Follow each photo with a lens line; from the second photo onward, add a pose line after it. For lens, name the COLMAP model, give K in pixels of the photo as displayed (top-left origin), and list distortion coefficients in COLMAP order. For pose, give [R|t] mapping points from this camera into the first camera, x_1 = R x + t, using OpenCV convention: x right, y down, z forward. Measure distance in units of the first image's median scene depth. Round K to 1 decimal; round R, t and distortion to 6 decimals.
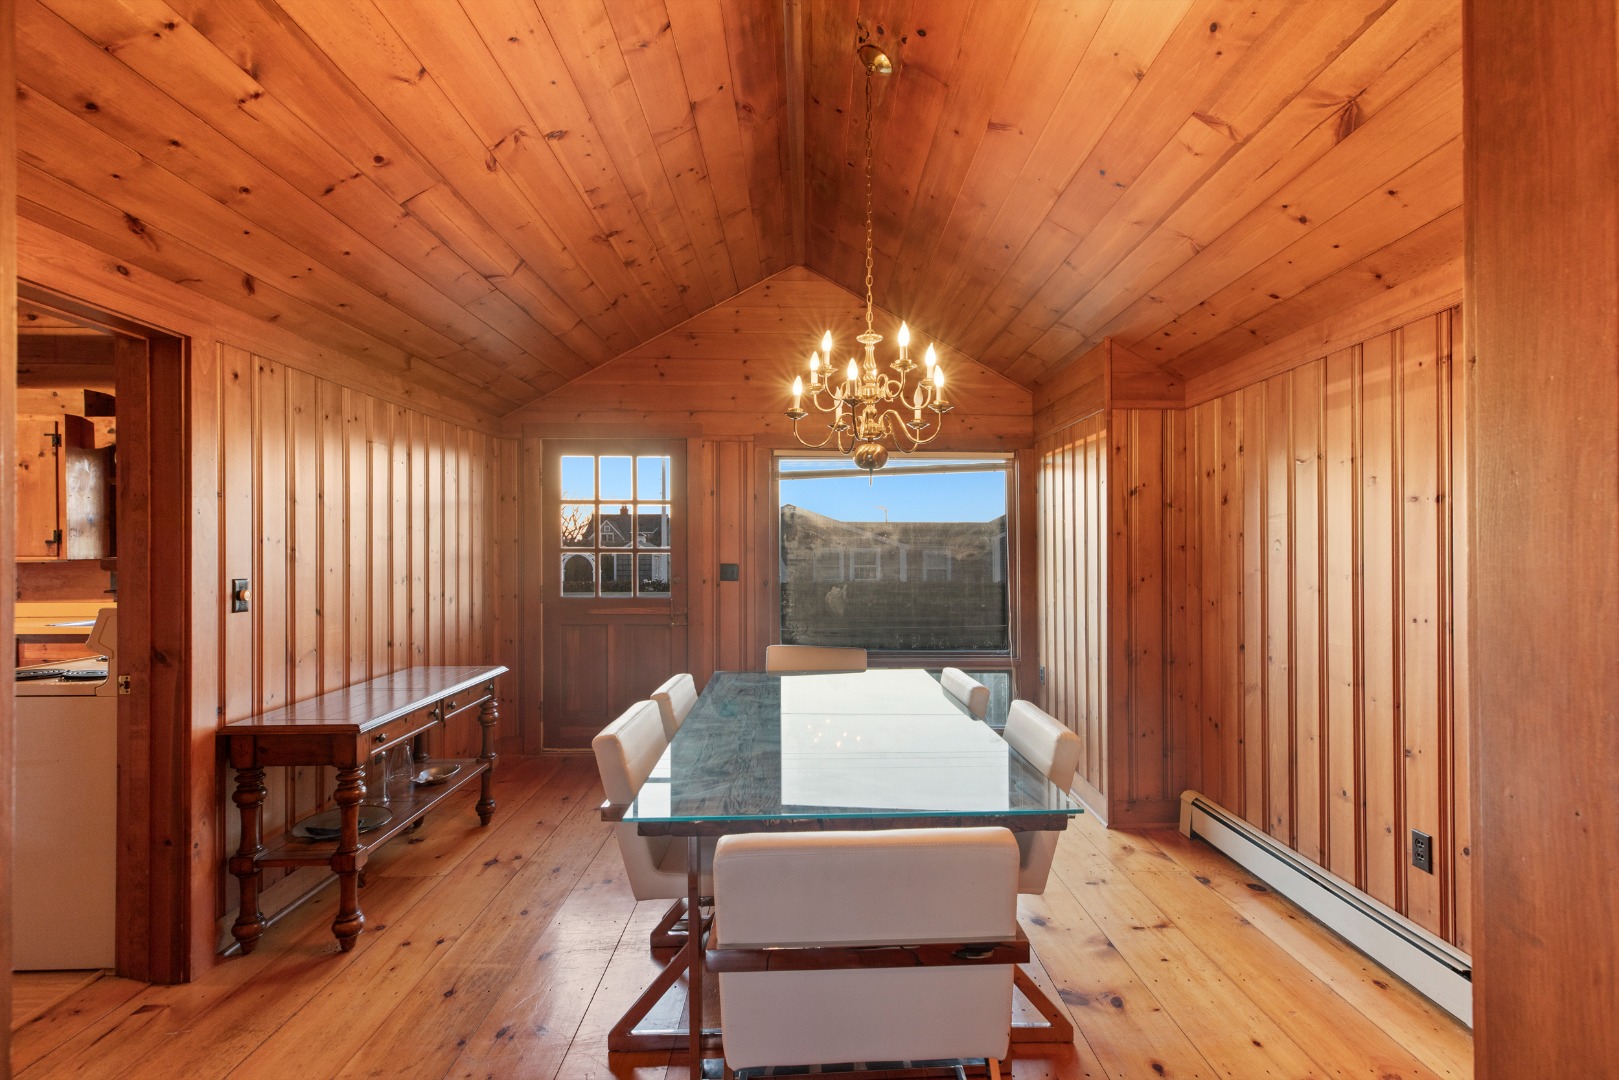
lens RADIAL K [[732.9, 0, 826.2], [0, 732.9, 550.9], [0, 0, 1]] dist [0.000739, 0.000390]
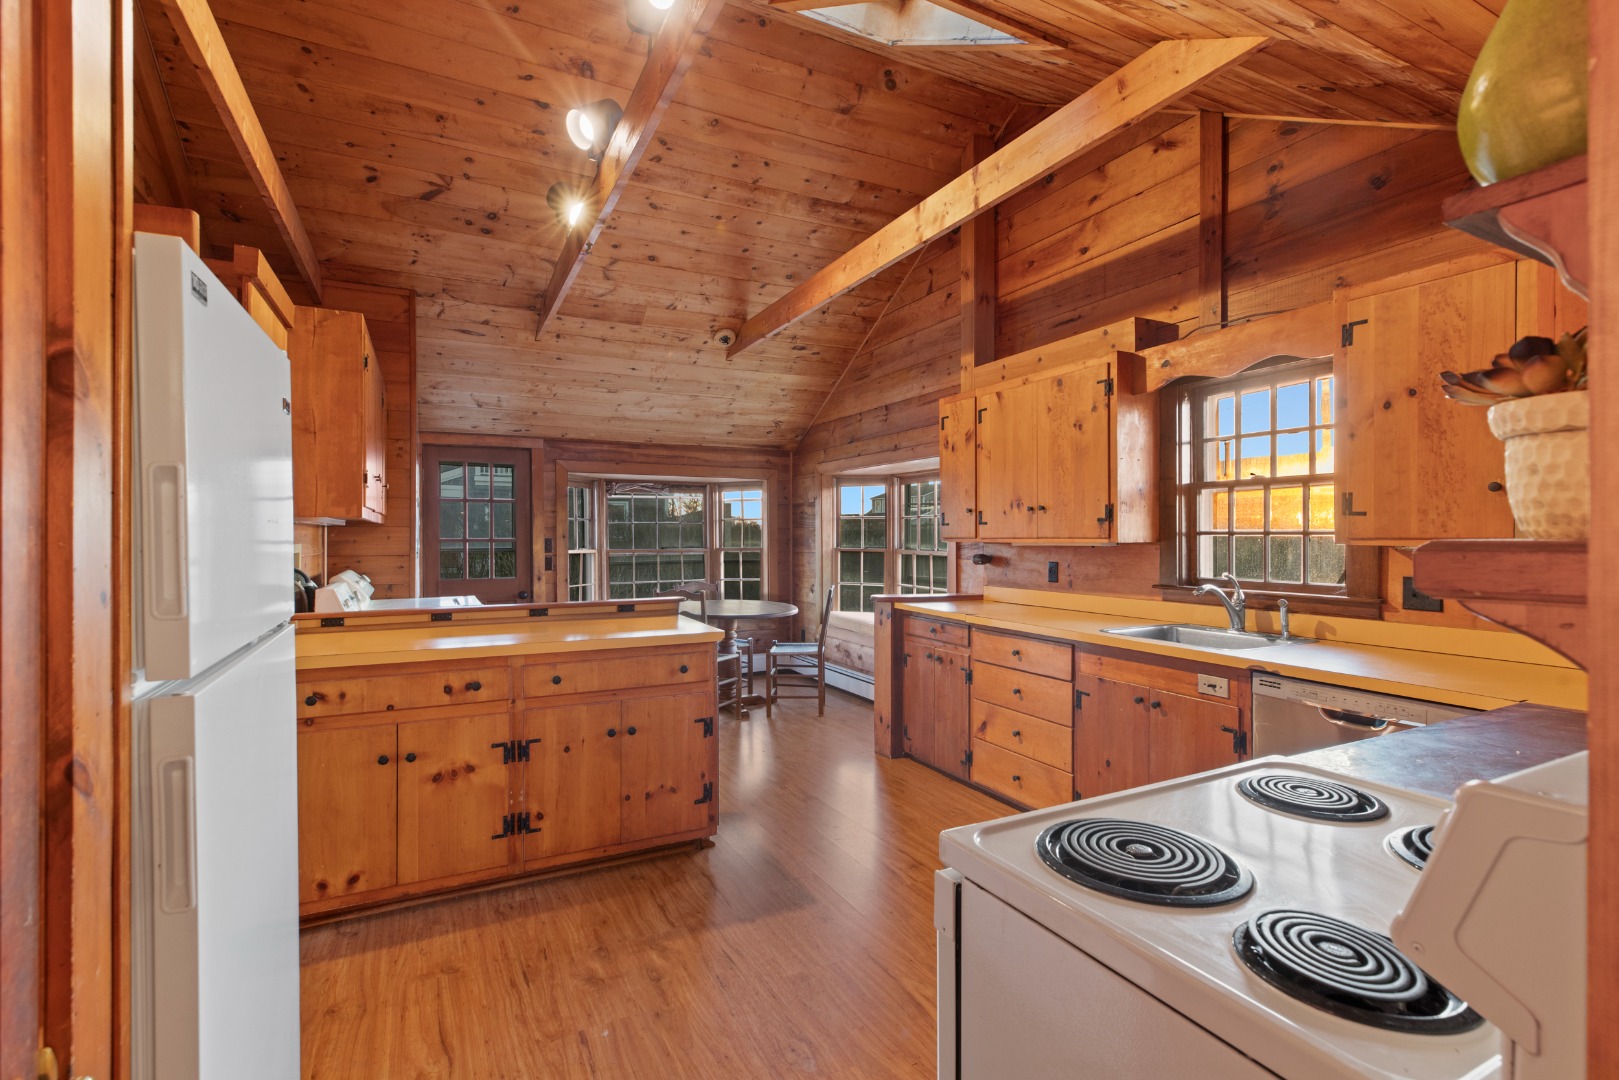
lens RADIAL K [[790.6, 0, 845.1], [0, 790.6, 551.9], [0, 0, 1]] dist [0.000209, 0.000093]
pose [[0.459912, 0.018152, -0.887779, -0.488404], [0.000605, 0.999784, 0.020755, 0.004628], [0.887964, -0.010082, 0.459802, 0.415808]]
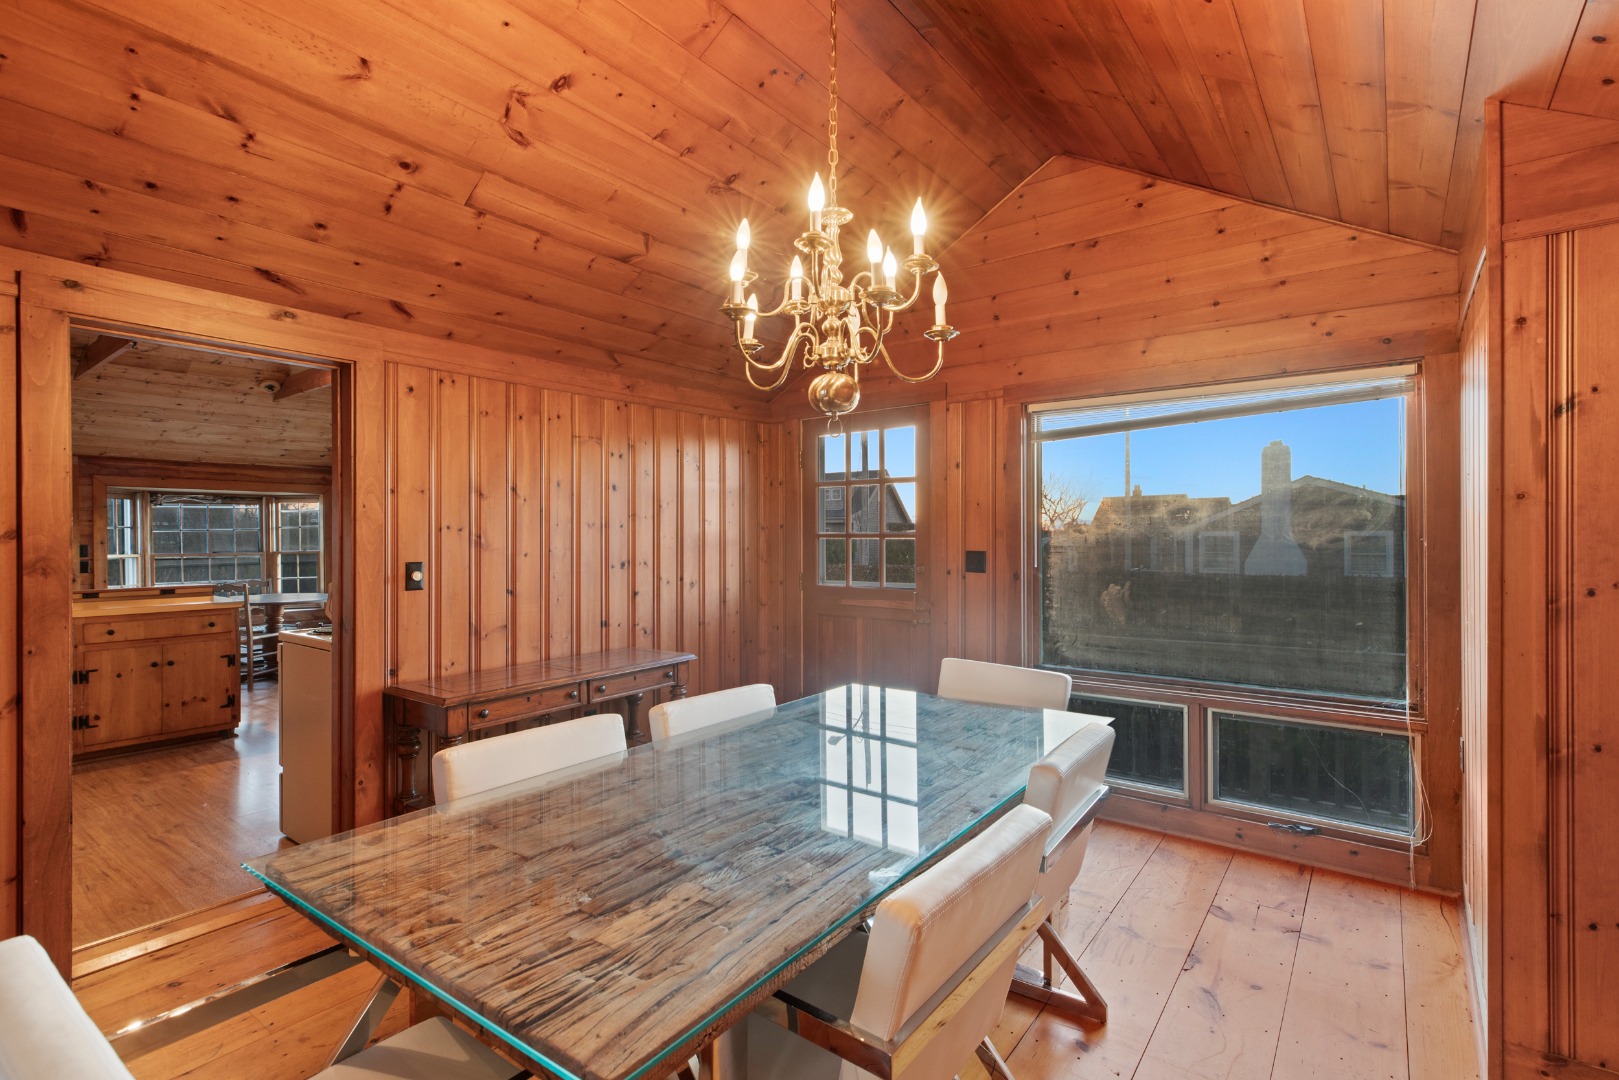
lens RADIAL K [[755.5, 0, 830.5], [0, 755.5, 540.3], [0, 0, 1]] dist [0.000380, 0.000306]
pose [[0.793643, -0.001138, -0.608382, 0.285201], [0.005354, 0.999973, 0.005114, 0.000477], [0.608360, -0.007316, 0.793628, 0.272380]]
